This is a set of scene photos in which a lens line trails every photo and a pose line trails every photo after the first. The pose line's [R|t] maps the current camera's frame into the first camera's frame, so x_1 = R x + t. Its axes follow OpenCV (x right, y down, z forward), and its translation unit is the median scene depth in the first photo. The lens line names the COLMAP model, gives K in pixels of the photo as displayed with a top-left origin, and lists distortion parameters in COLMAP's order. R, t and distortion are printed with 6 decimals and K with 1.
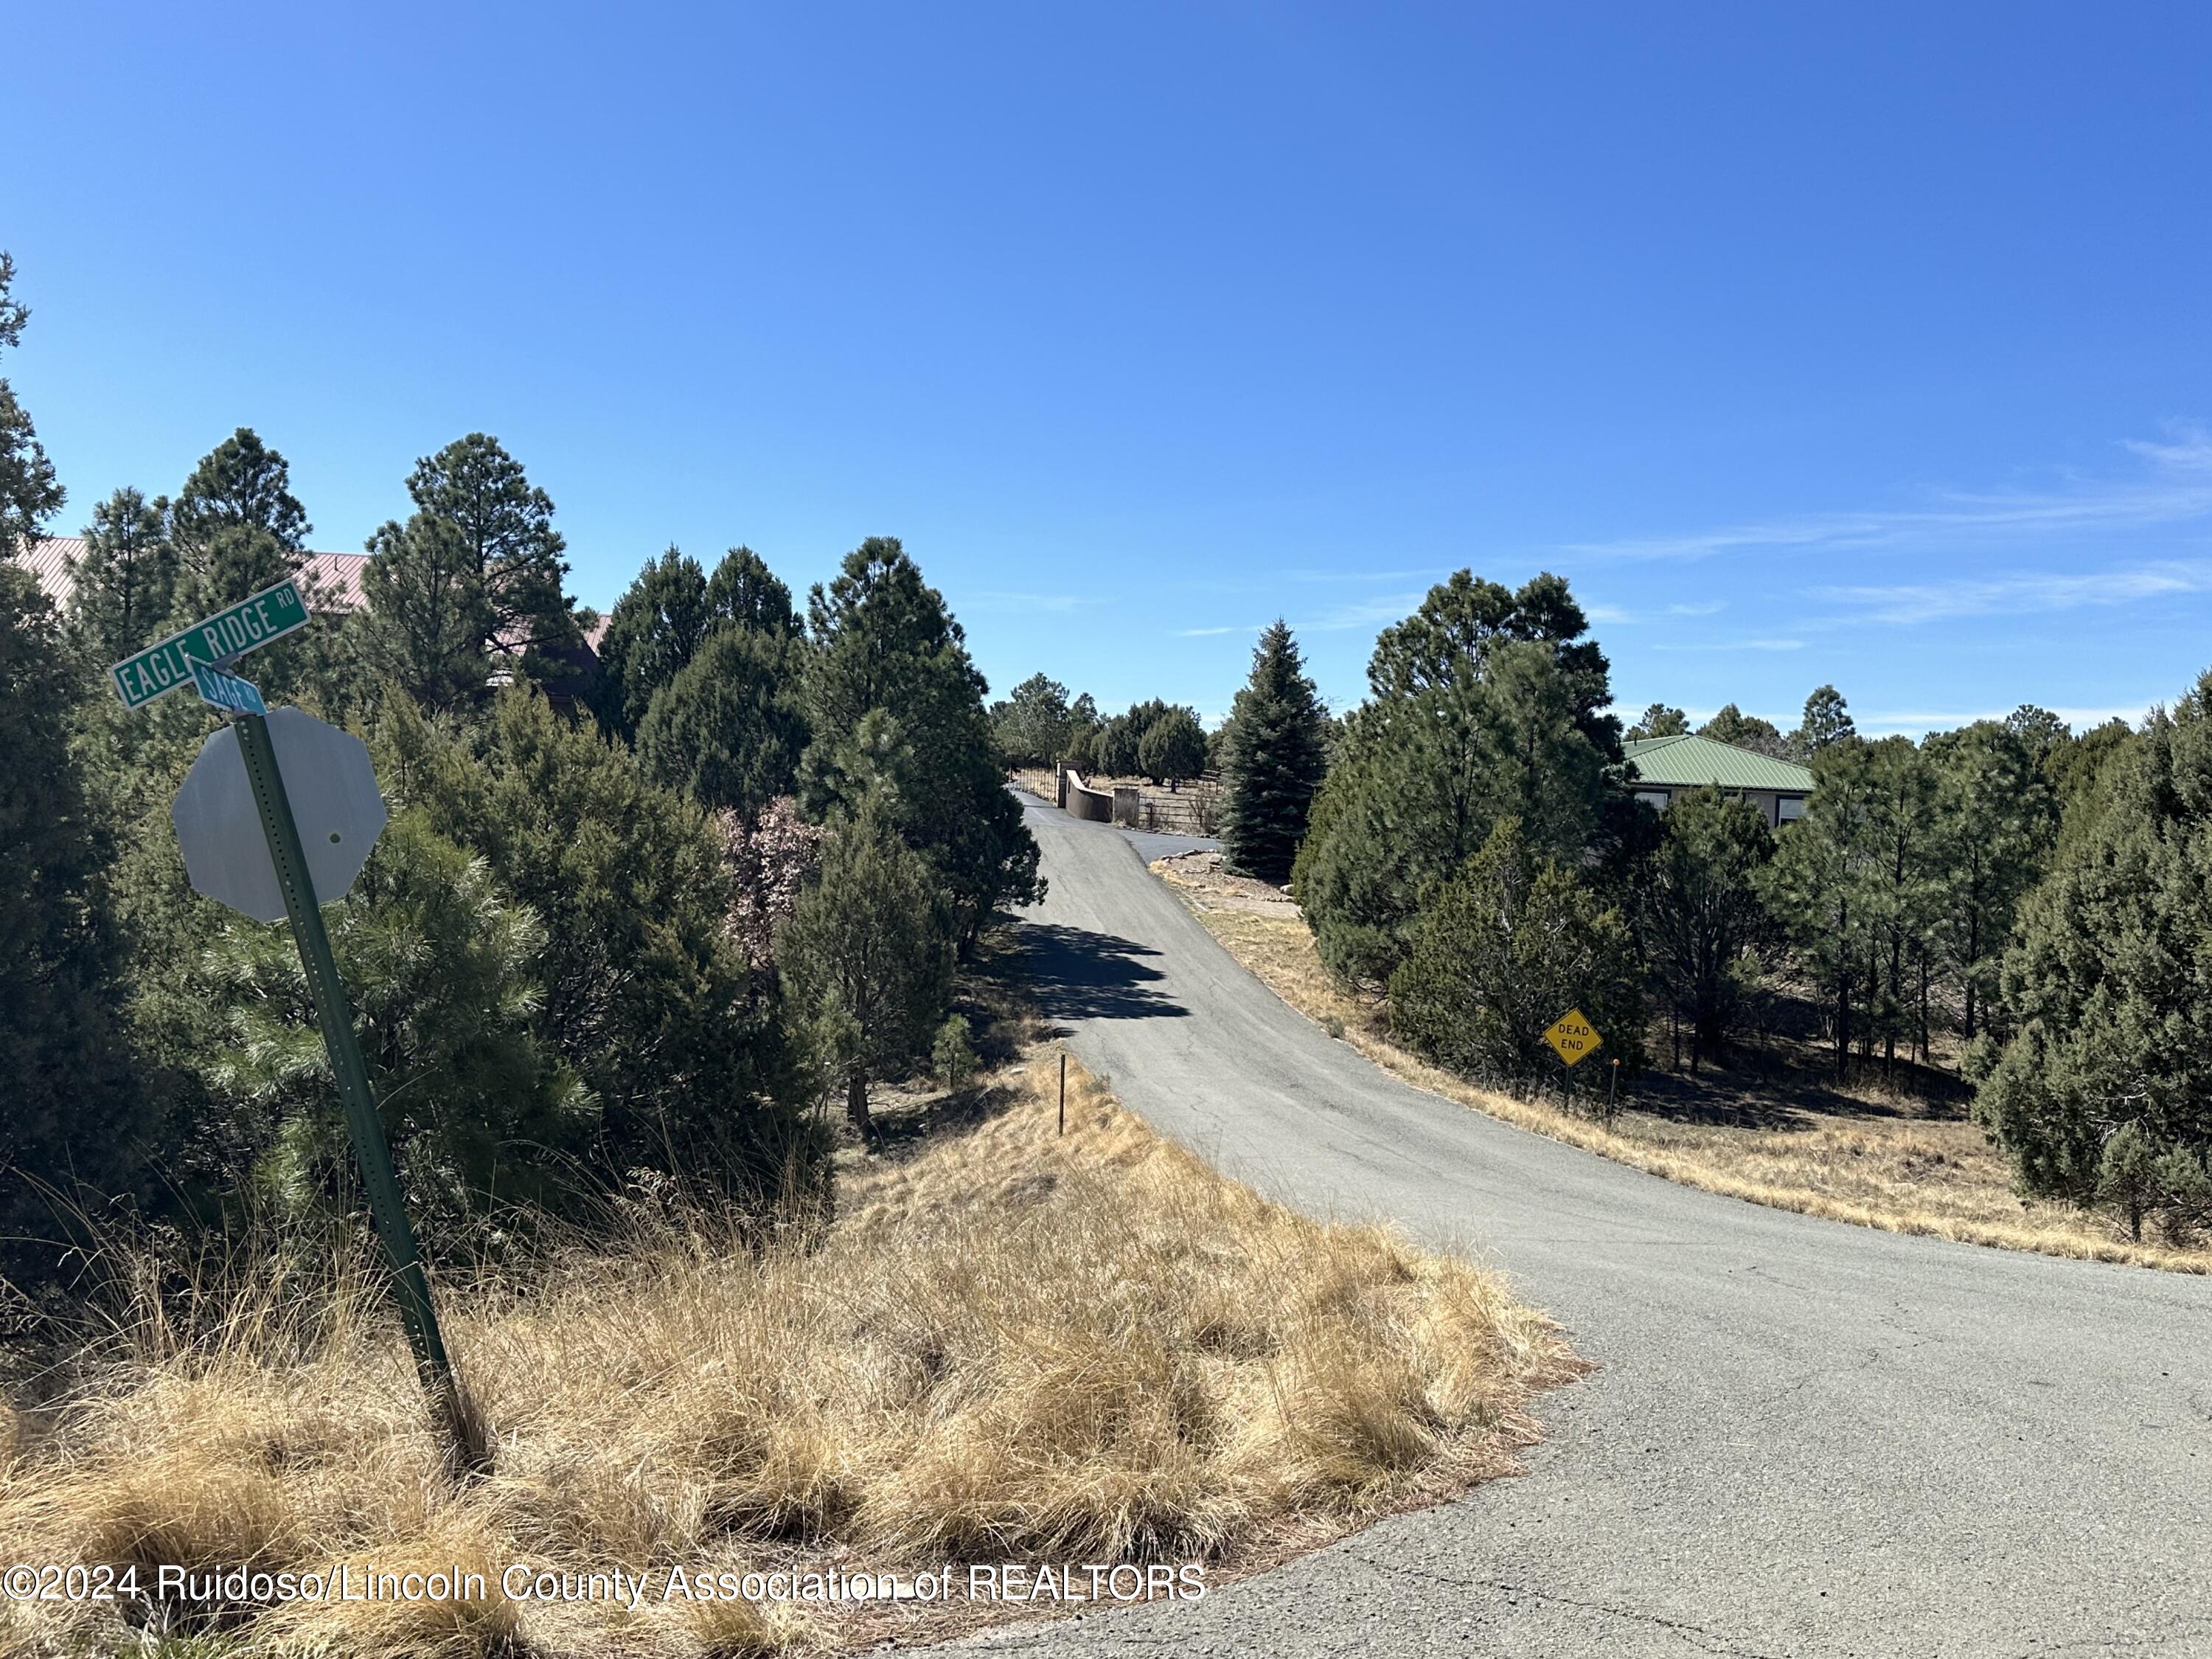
lens RADIAL K [[2163.7, 0, 1107.6], [0, 2163.7, 818.0], [0, 0, 1]] dist [0.100965, 0.000000]
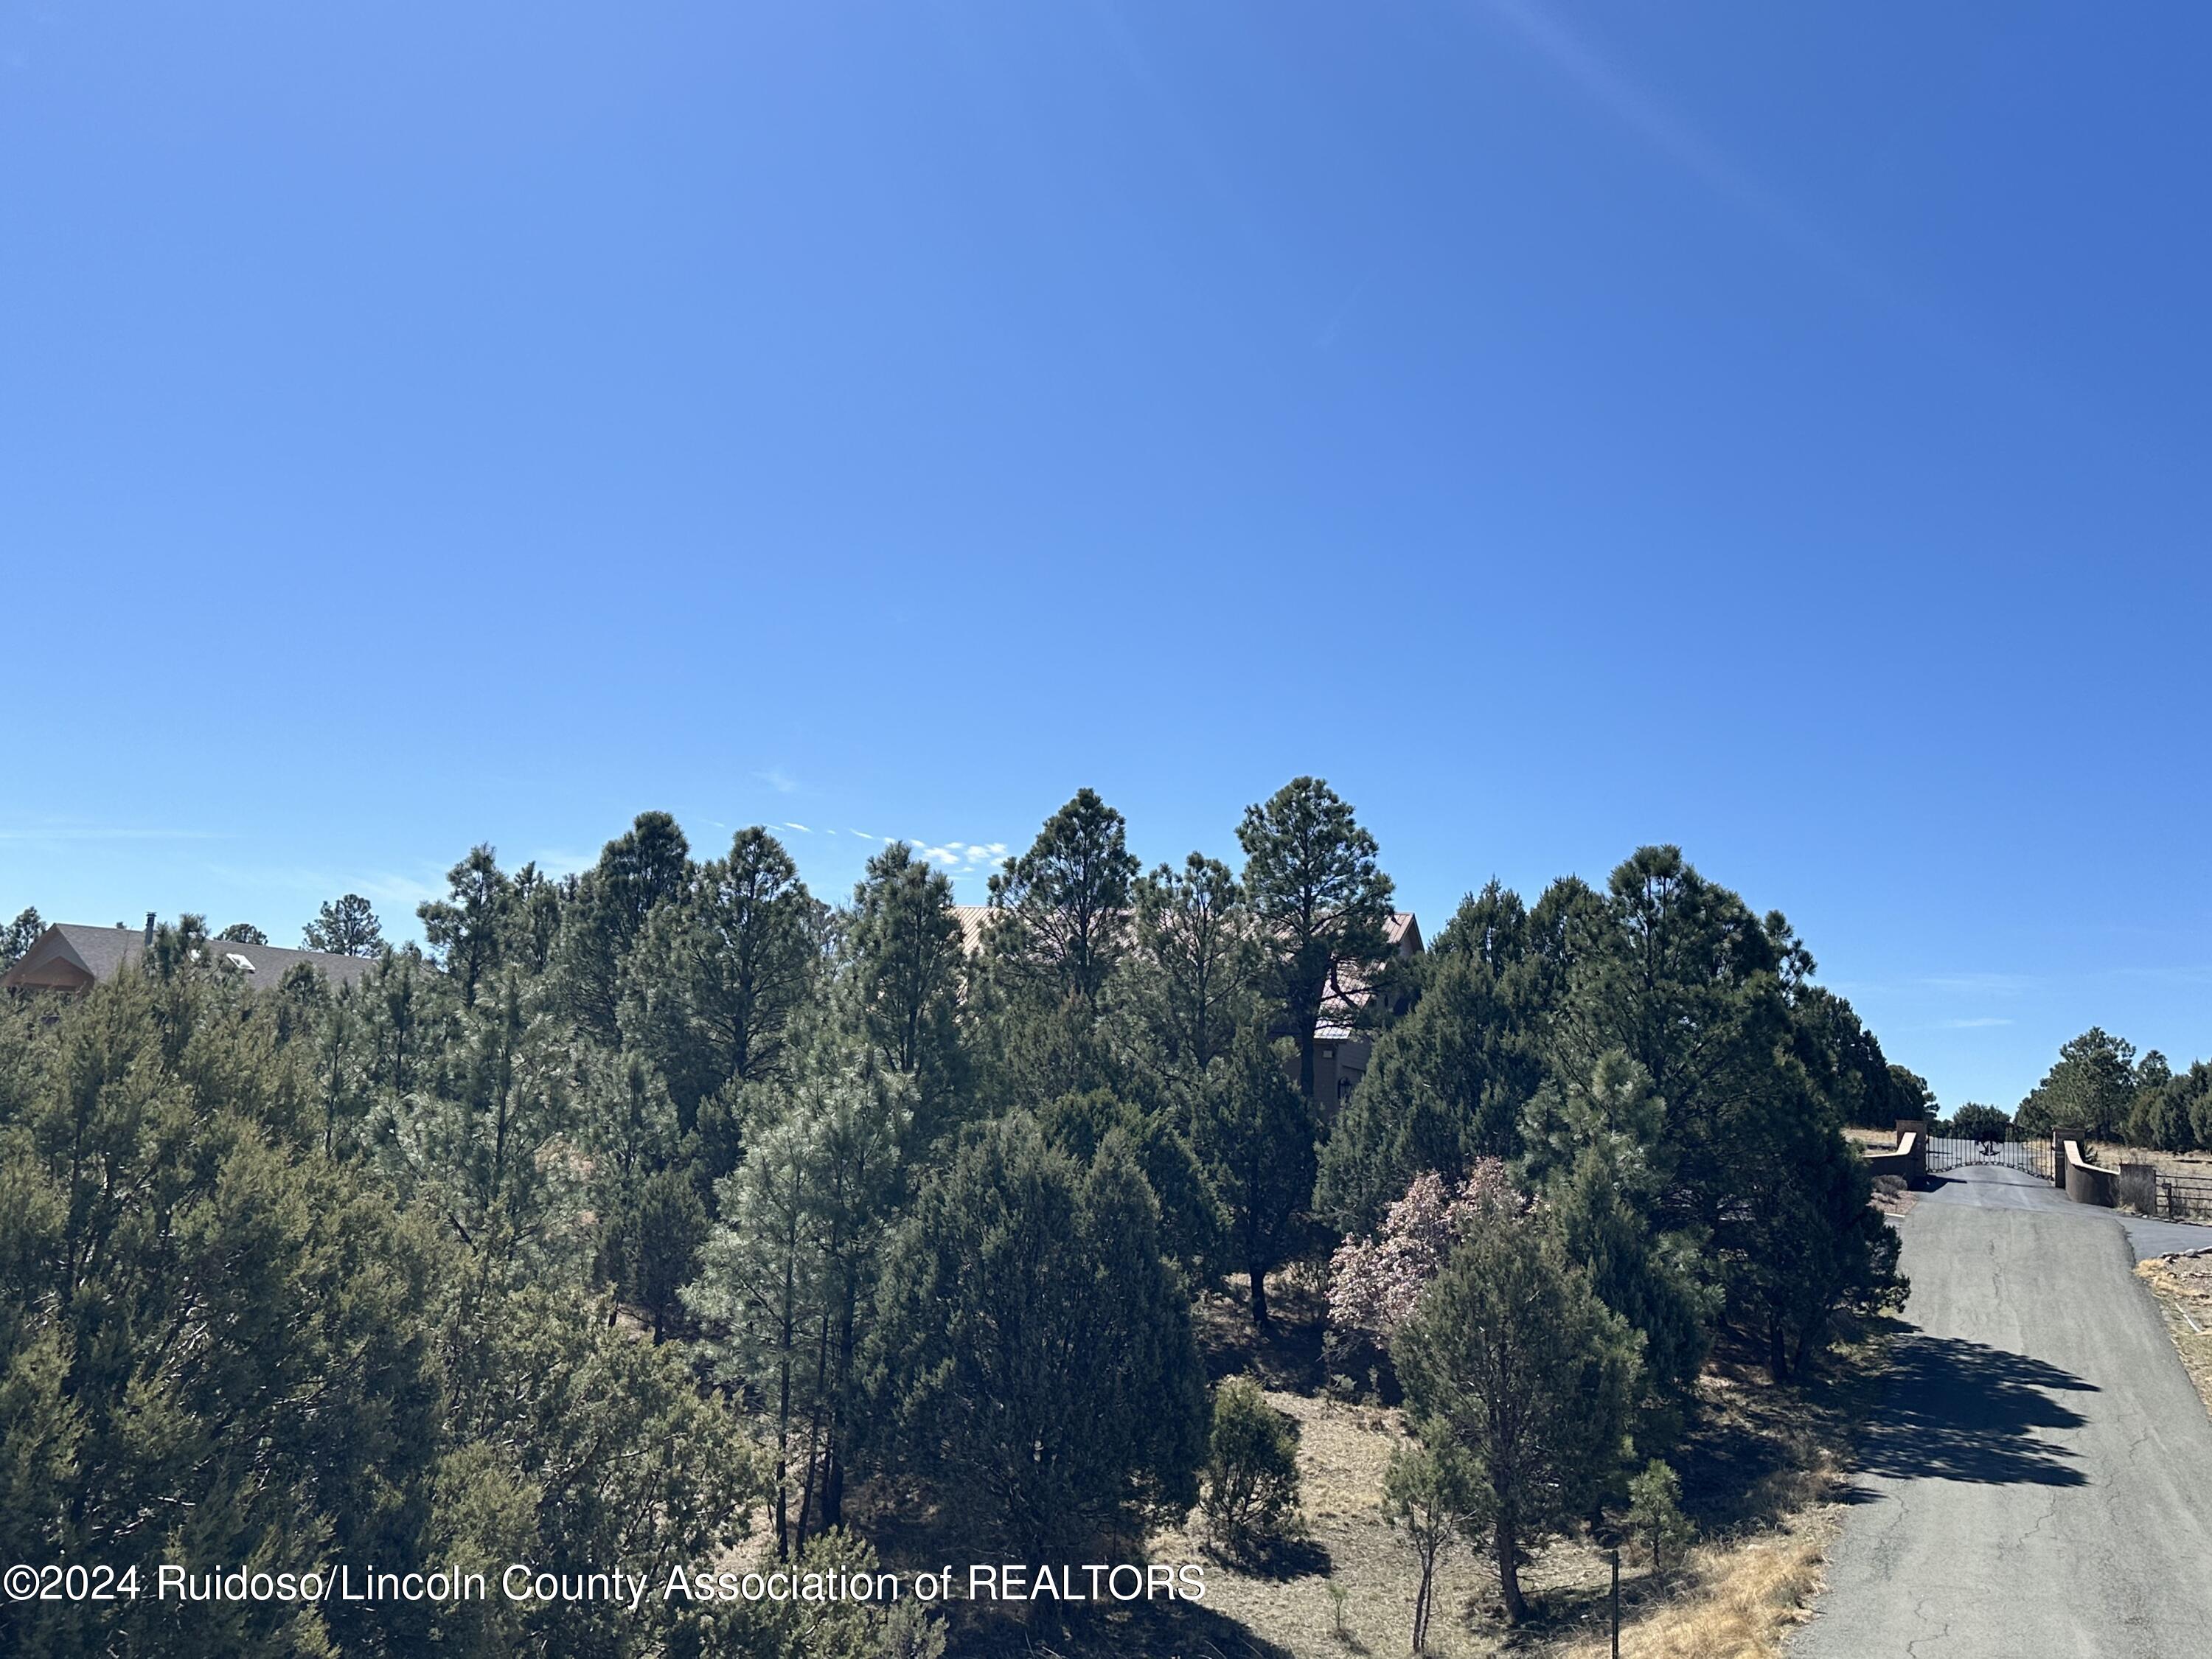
lens RADIAL K [[2163.7, 0, 1097.5], [0, 2163.7, 797.8], [0, 0, 1]] dist [0.100965, 0.000000]
pose [[0.887066, -0.066600, -0.456813, 0.080893], [-0.015209, 0.984785, -0.173110, 0.000730], [0.461392, 0.160507, 0.872556, 0.150983]]
